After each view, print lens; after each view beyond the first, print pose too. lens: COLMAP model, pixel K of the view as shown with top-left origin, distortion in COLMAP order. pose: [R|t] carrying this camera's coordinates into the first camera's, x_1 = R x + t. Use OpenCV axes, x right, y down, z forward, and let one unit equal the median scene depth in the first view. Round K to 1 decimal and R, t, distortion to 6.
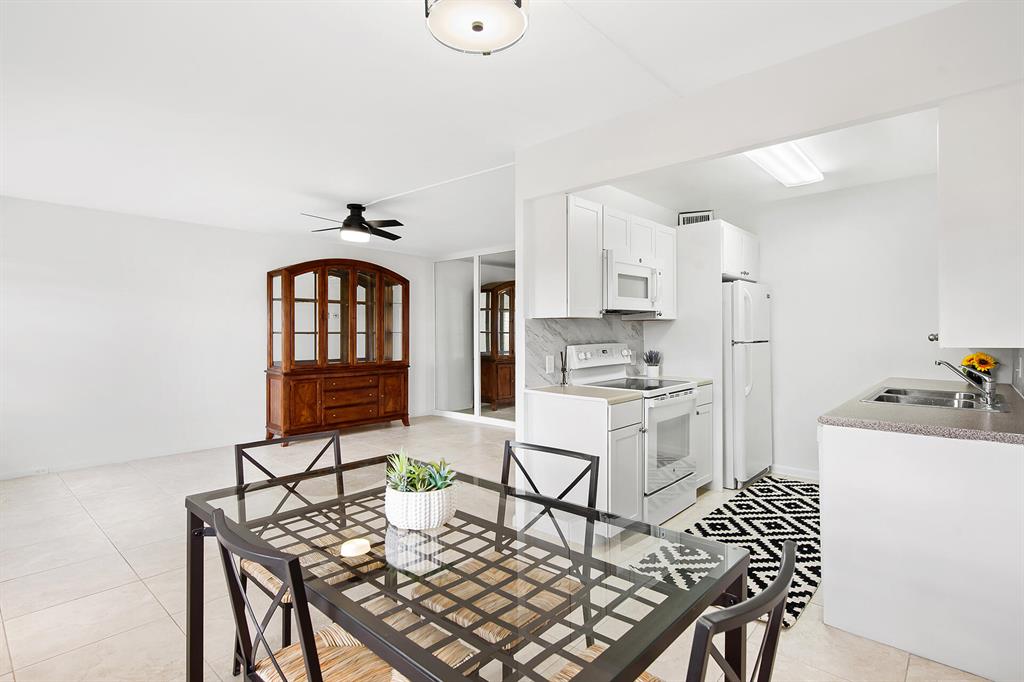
lens RADIAL K [[514.7, 0, 512.0], [0, 514.7, 341.0], [0, 0, 1]] dist [0.000820, -0.000090]
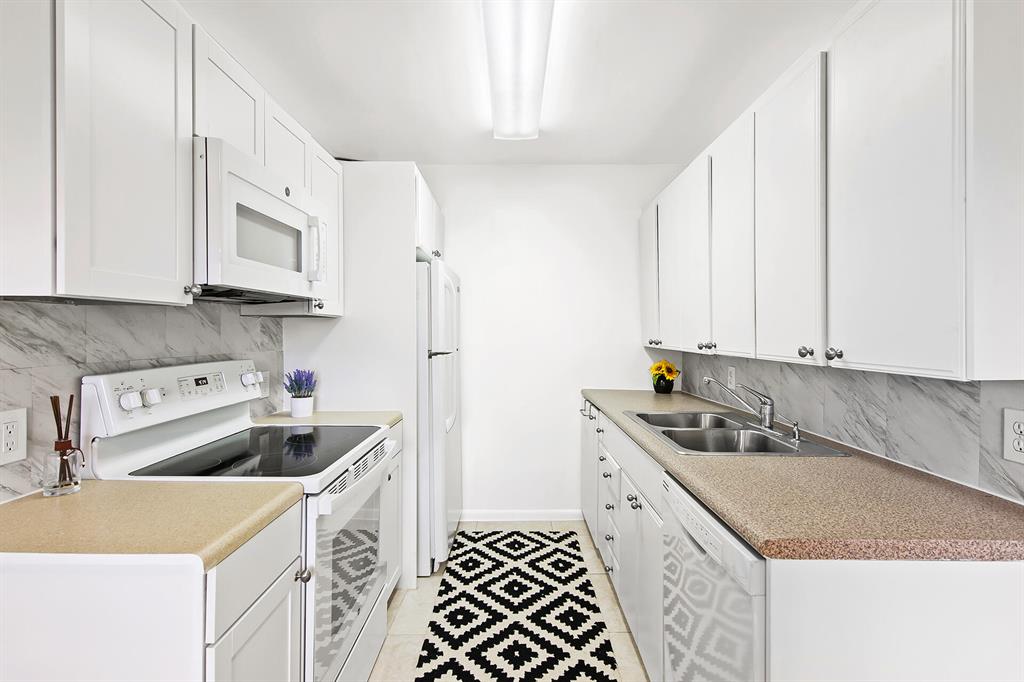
lens RADIAL K [[490.6, 0, 510.3], [0, 490.6, 334.0], [0, 0, 1]] dist [0.015107, -0.000936]
pose [[0.747466, 0.004606, 0.664285, 0.100616], [0.005263, 0.999904, -0.012856, -0.015366], [-0.664280, 0.013106, 0.747369, 0.525100]]
